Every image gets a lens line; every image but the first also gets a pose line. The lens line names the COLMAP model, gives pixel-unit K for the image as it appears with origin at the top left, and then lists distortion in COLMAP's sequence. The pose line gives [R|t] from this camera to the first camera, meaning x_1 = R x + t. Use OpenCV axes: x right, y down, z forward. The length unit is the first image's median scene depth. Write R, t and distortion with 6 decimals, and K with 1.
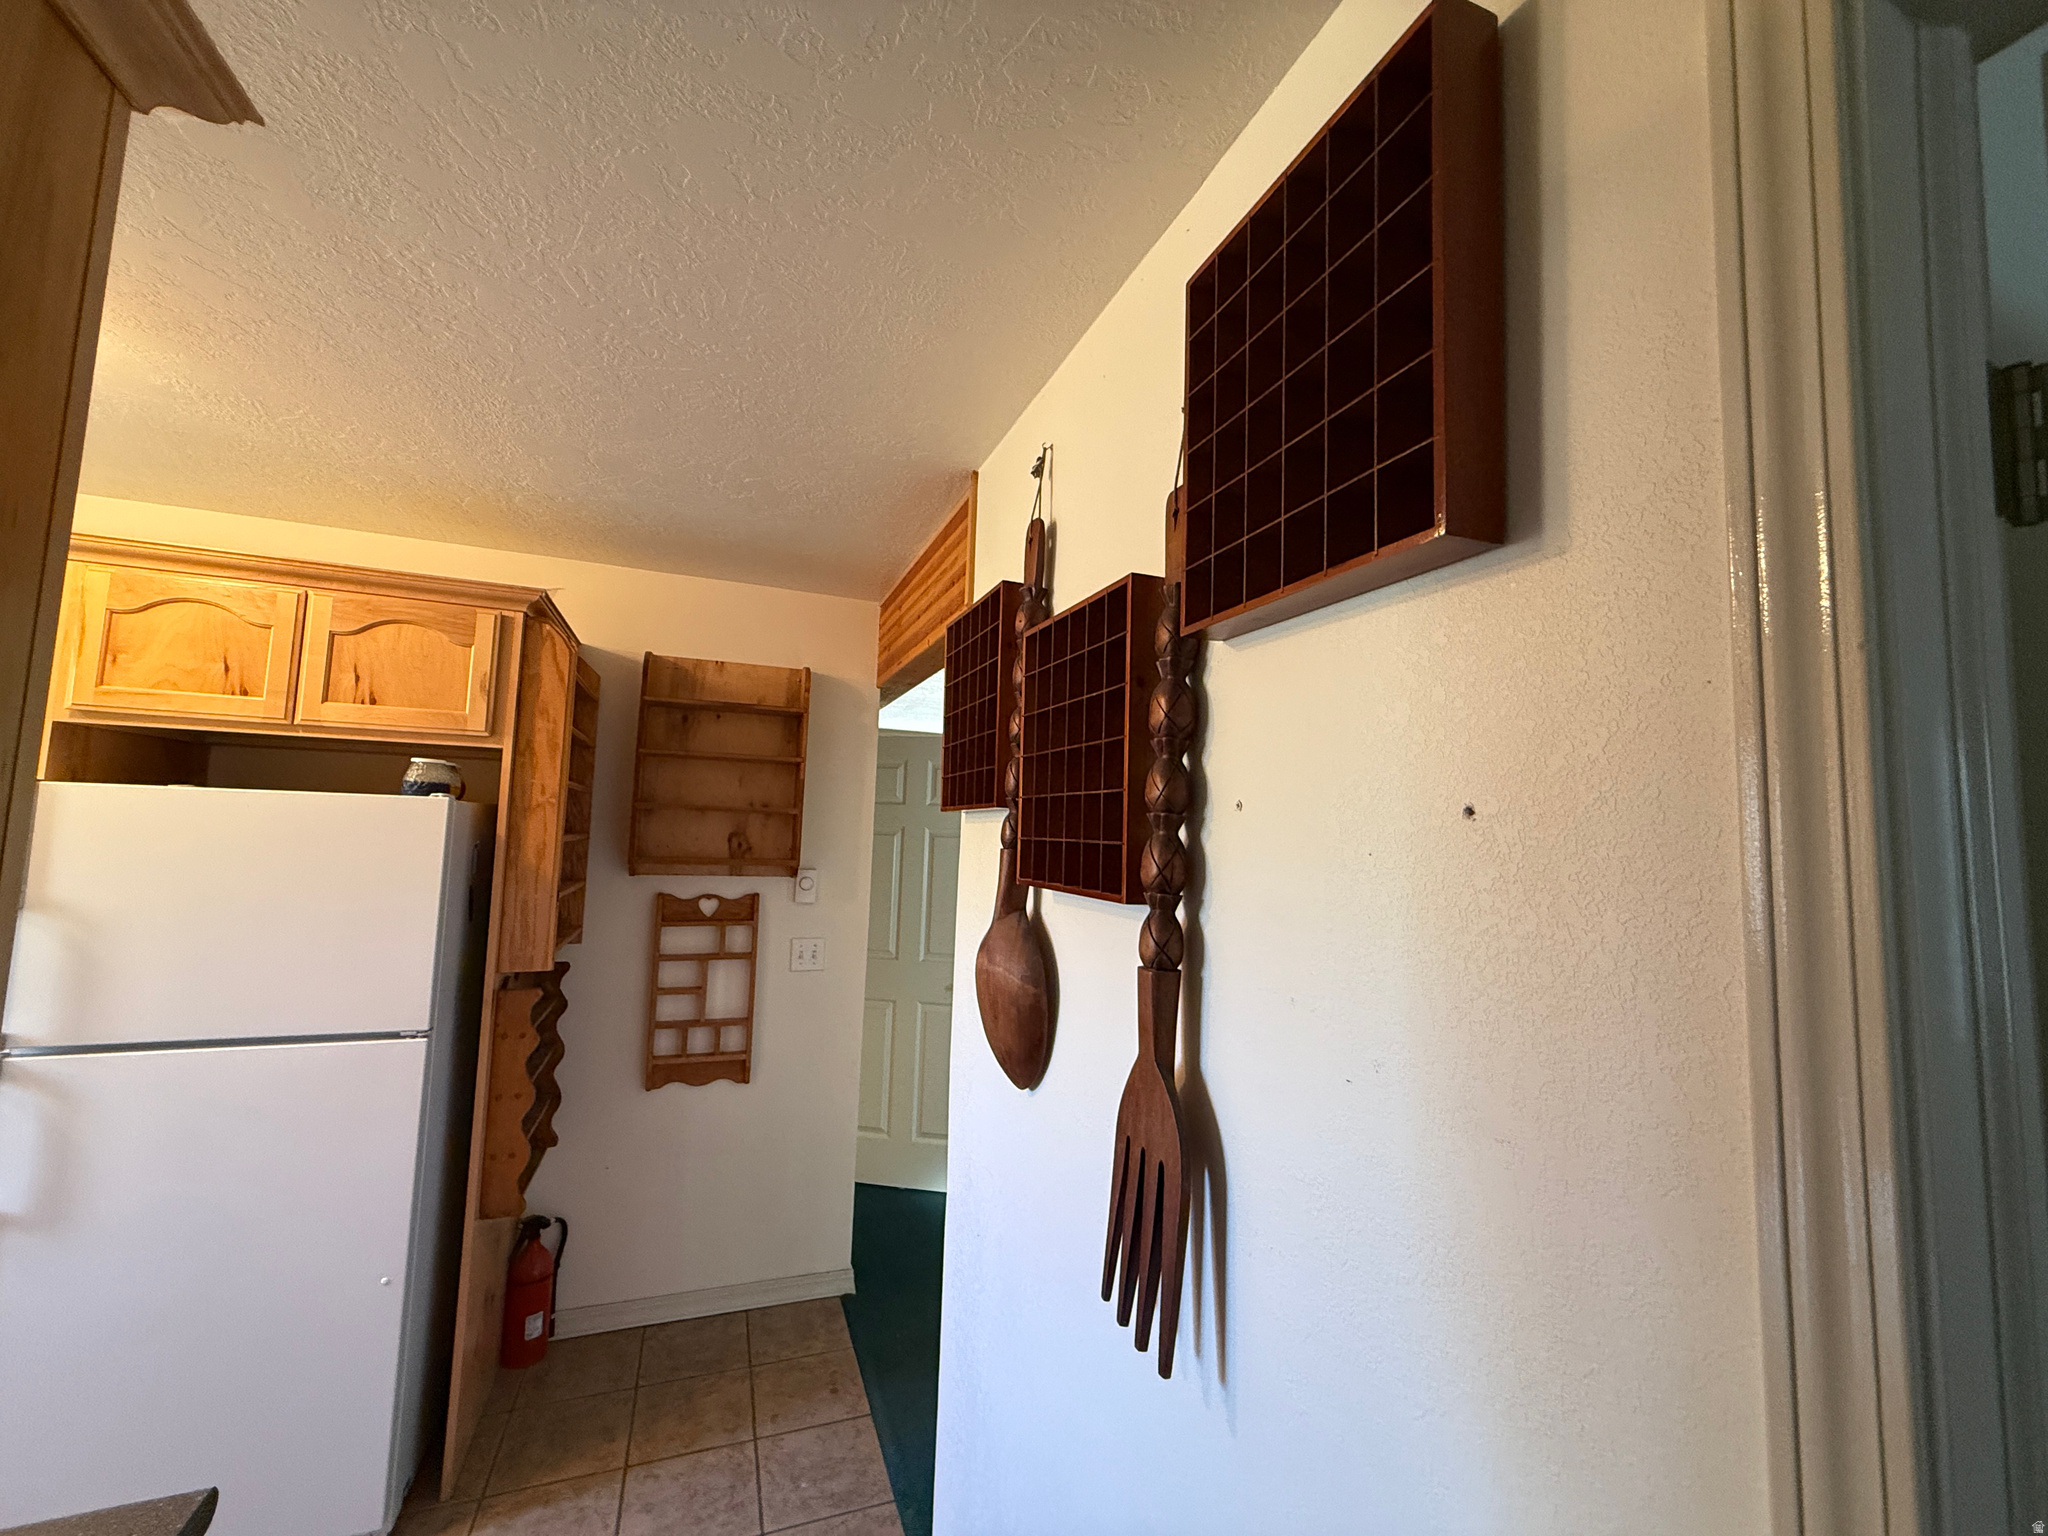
lens RADIAL K [[816.9, 0, 1026.5], [0, 816.9, 767.5], [0, 0, 1]] dist [0.001736, -0.000118]
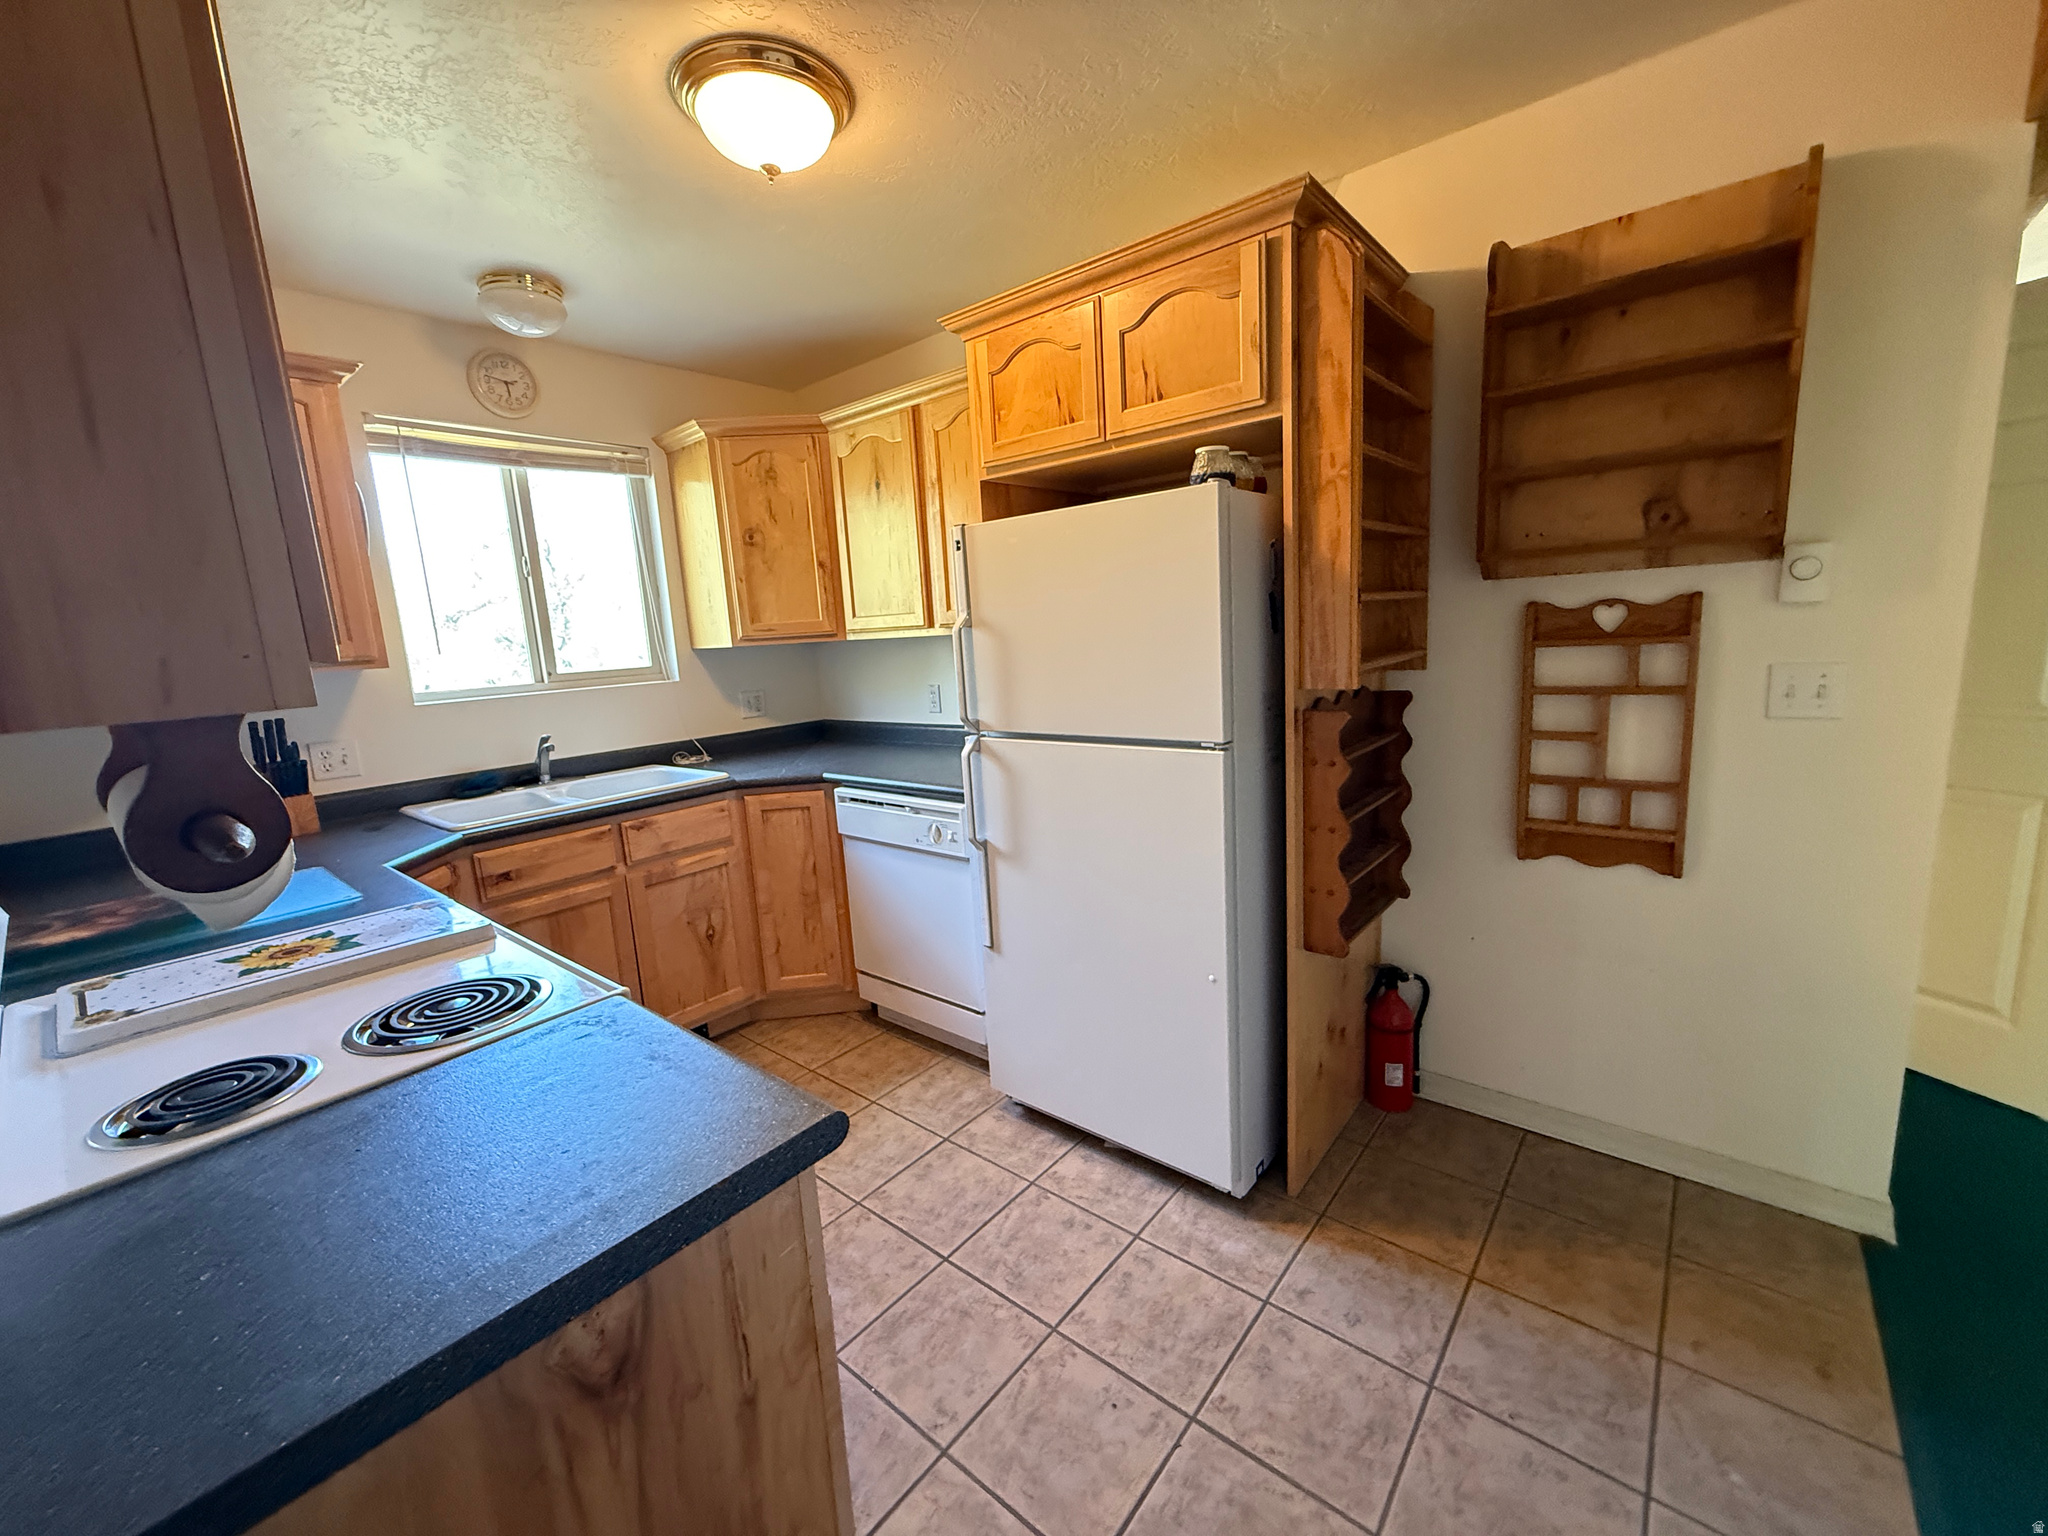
lens RADIAL K [[816.9, 0, 1021.0], [0, 816.9, 768.1], [0, 0, 1]] dist [0.001736, -0.000118]
pose [[0.472766, 0.088885, -0.876694, -0.018037], [0.149999, 0.972262, 0.179463, 0.107907], [0.868328, -0.216347, 0.446320, 0.277996]]
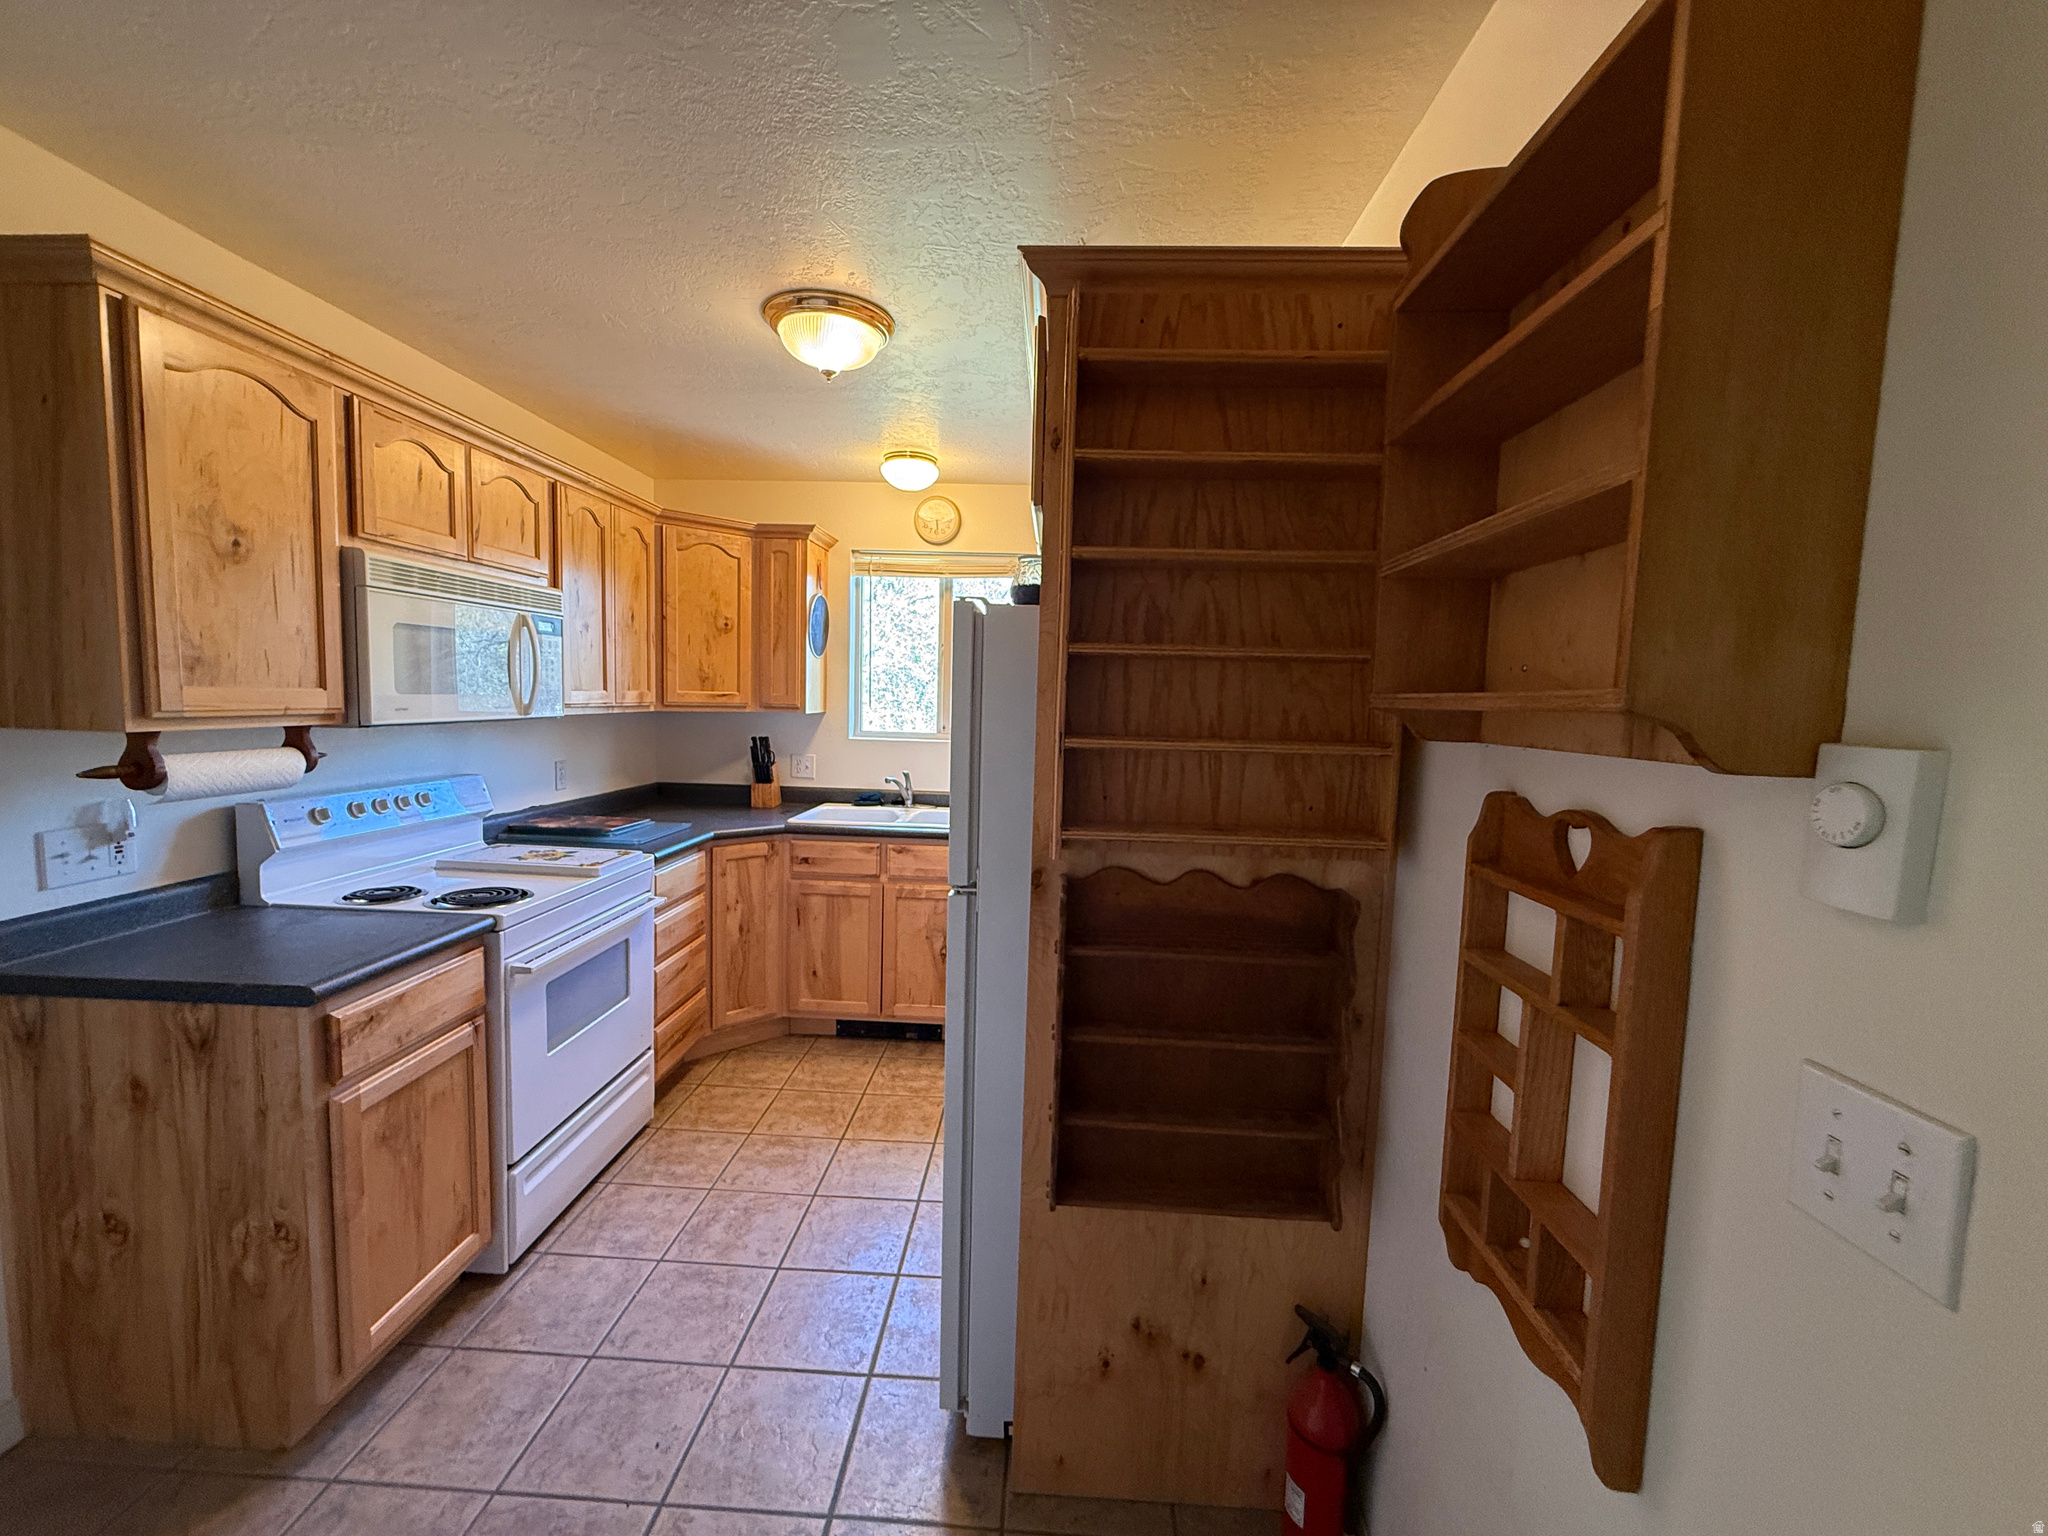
lens RADIAL K [[816.9, 0, 1016.6], [0, 816.9, 769.0], [0, 0, 1]] dist [0.001736, -0.000118]
pose [[-0.414278, 0.033716, -0.909526, -0.009860], [0.035932, 0.999140, 0.020671, 0.138135], [0.909441, -0.024117, -0.415134, 1.034768]]
